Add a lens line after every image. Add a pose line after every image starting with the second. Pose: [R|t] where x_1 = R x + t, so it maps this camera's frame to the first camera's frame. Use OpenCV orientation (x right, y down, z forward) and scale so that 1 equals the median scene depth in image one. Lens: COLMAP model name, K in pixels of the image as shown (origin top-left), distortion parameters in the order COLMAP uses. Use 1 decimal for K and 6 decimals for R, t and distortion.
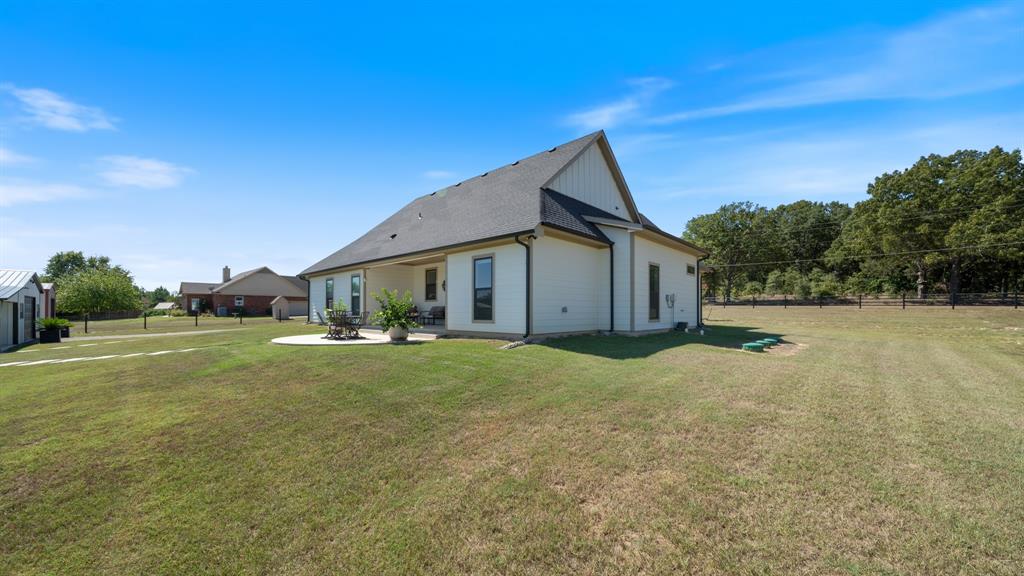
lens RADIAL K [[365.4, 0, 510.7], [0, 365.4, 306.9], [0, 0, 1]] dist [-0.000958, -0.000101]
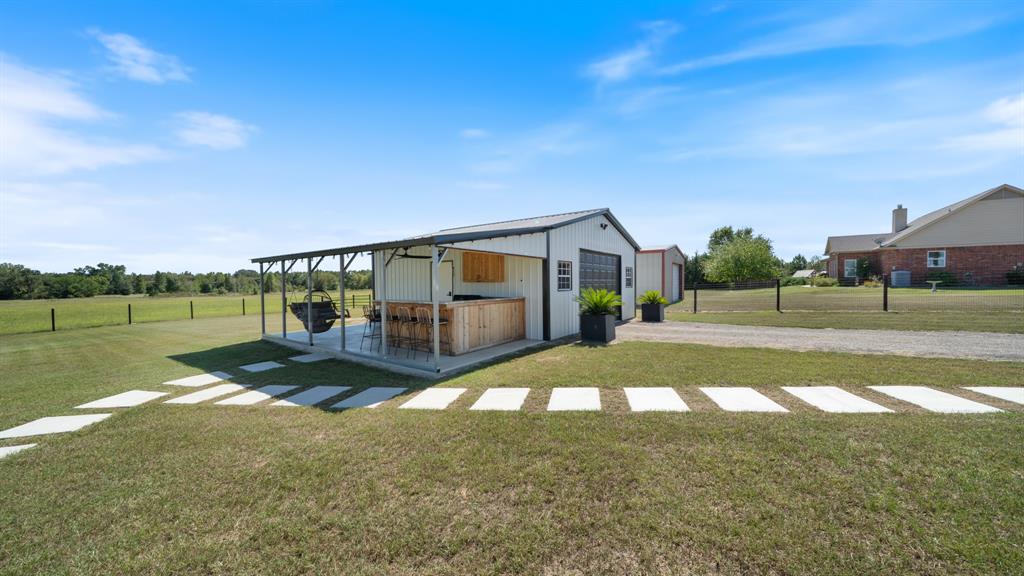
lens RADIAL K [[350.4, 0, 513.3], [0, 350.4, 292.9], [0, 0, 1]] dist [-0.001890, -0.000185]
pose [[0.125288, 0.027472, -0.991740, -0.293899], [0.019027, 0.999366, 0.030087, 0.006631], [0.991938, -0.022640, 0.124686, 0.298700]]
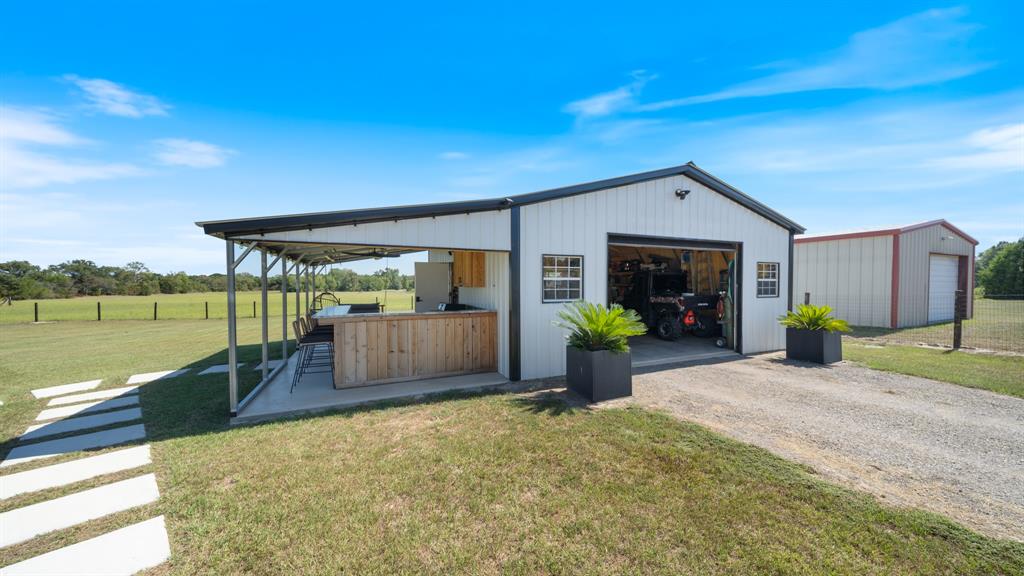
lens RADIAL K [[350.4, 0, 513.3], [0, 350.4, 292.9], [0, 0, 1]] dist [-0.001890, -0.000185]
pose [[-0.398849, 0.022443, -0.916742, -0.358617], [0.007192, 0.999746, 0.021346, 0.005897], [0.916988, 0.001920, -0.398909, 0.375238]]
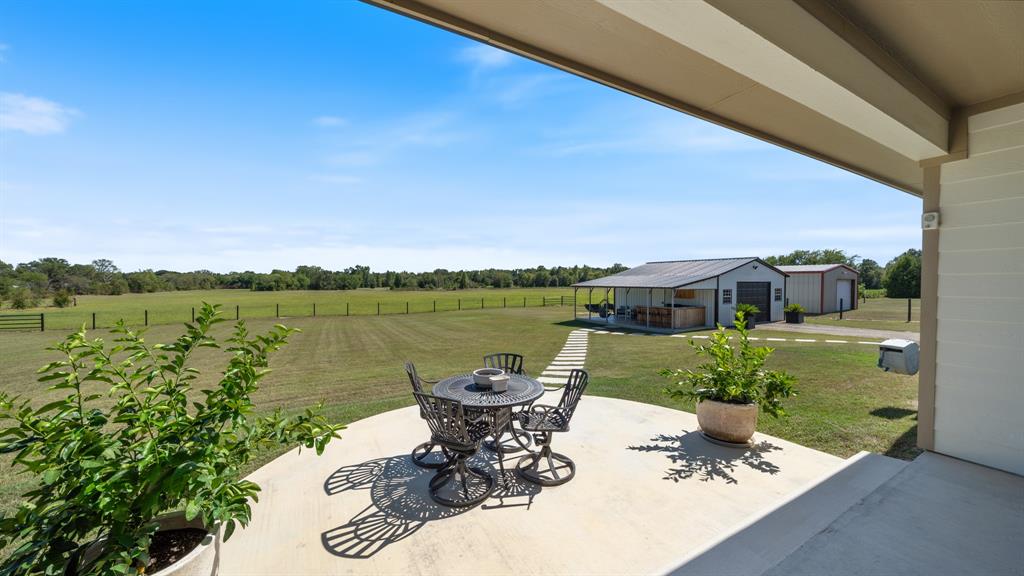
lens RADIAL K [[362.9, 0, 512.0], [0, 362.9, 288.0], [0, 0, 1]] dist [0.000694, 0.000047]
pose [[-0.303722, 0.017713, -0.952596, -0.044459], [0.006926, 0.999842, 0.016383, -0.012503], [0.952735, -0.001622, -0.303797, 0.249288]]
